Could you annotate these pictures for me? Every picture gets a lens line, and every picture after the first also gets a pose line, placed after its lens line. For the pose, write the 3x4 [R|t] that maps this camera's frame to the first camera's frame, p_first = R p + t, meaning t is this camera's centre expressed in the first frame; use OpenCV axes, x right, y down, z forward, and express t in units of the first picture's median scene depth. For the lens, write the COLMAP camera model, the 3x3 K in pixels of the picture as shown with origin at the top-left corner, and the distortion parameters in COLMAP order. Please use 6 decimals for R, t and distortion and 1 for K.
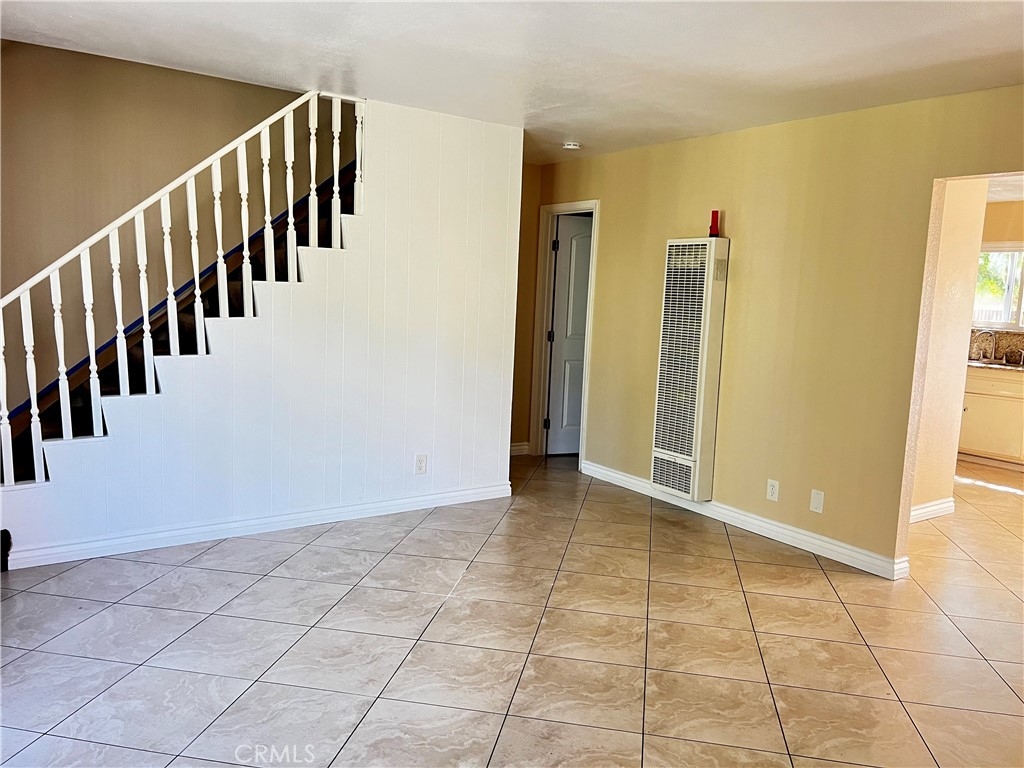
lens RADIAL K [[757.7, 0, 524.3], [0, 757.7, 389.0], [0, 0, 1]] dist [0.064256, -0.076996]
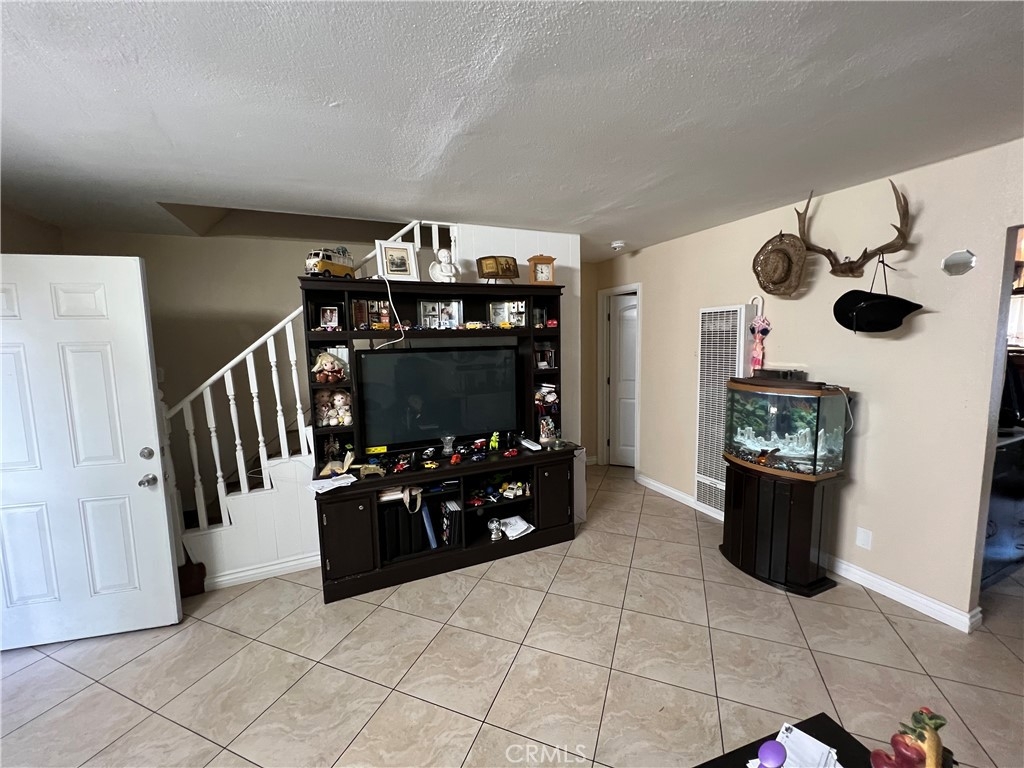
lens RADIAL K [[405.5, 0, 516.2], [0, 405.5, 386.0], [0, 0, 1]] dist [0.001506, -0.000192]
pose [[0.979203, -0.040570, -0.198786, 0.021157], [0.037494, 0.999112, -0.019219, -0.076940], [0.199389, 0.011366, 0.979854, 0.328331]]
